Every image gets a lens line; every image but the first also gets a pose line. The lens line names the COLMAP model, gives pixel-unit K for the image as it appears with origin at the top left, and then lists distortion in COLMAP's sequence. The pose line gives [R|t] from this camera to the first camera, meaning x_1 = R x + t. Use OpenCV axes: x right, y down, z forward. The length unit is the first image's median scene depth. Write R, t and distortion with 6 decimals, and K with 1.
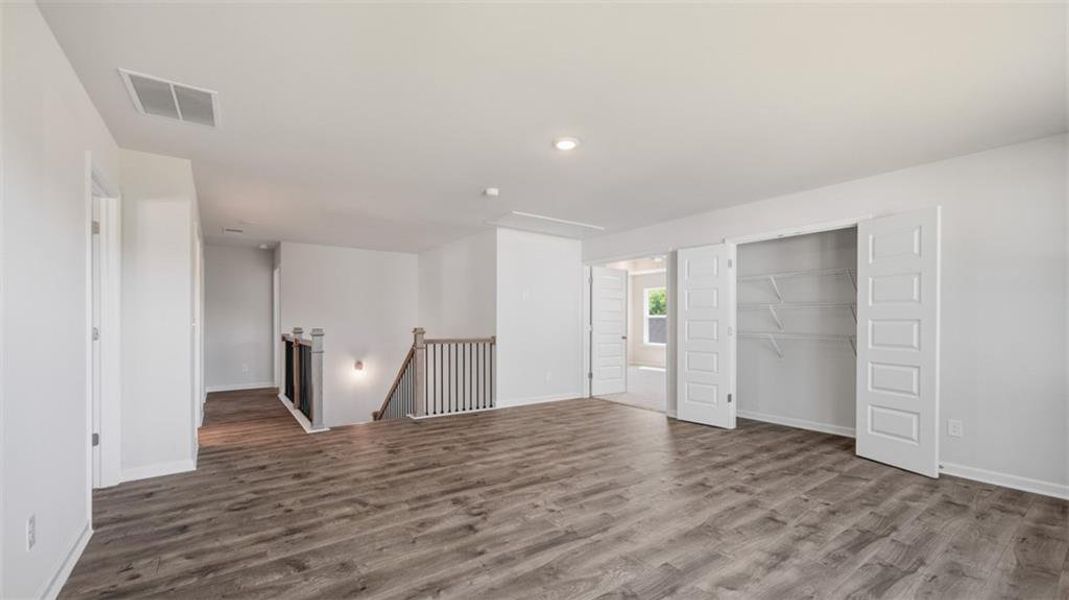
lens RADIAL K [[423.0, 0, 519.5], [0, 423.0, 322.9], [0, 0, 1]] dist [-0.001588, 0.000004]
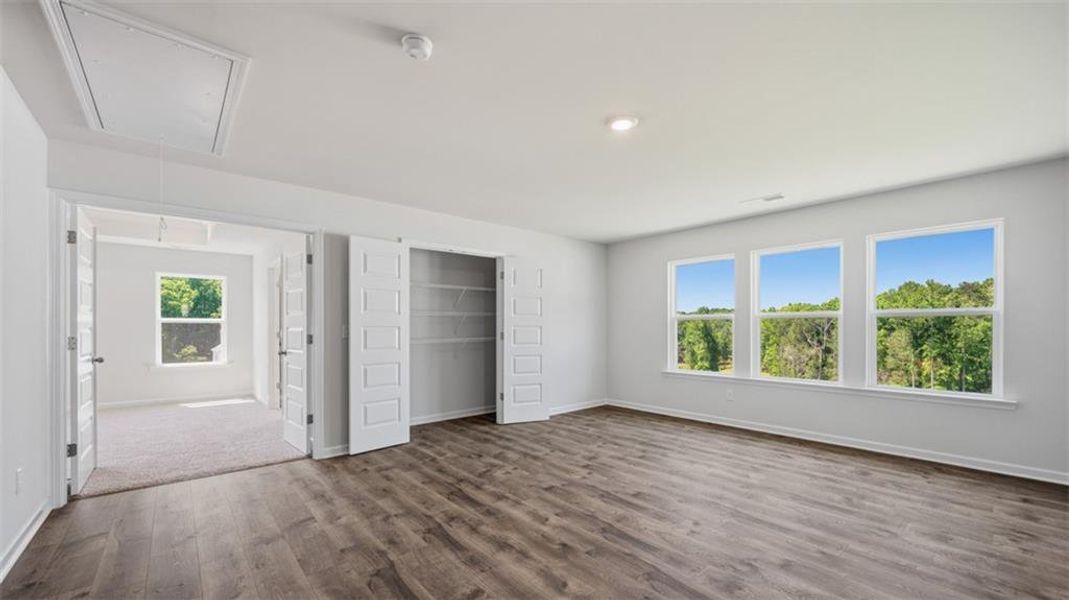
lens RADIAL K [[423.0, 0, 538.2], [0, 423.0, 329.8], [0, 0, 1]] dist [-0.001588, 0.000004]
pose [[-0.109244, -0.005506, 0.994000, -0.605612], [0.001259, 0.999983, 0.005678, -0.005460], [-0.994014, 0.001872, -0.109235, 1.050189]]
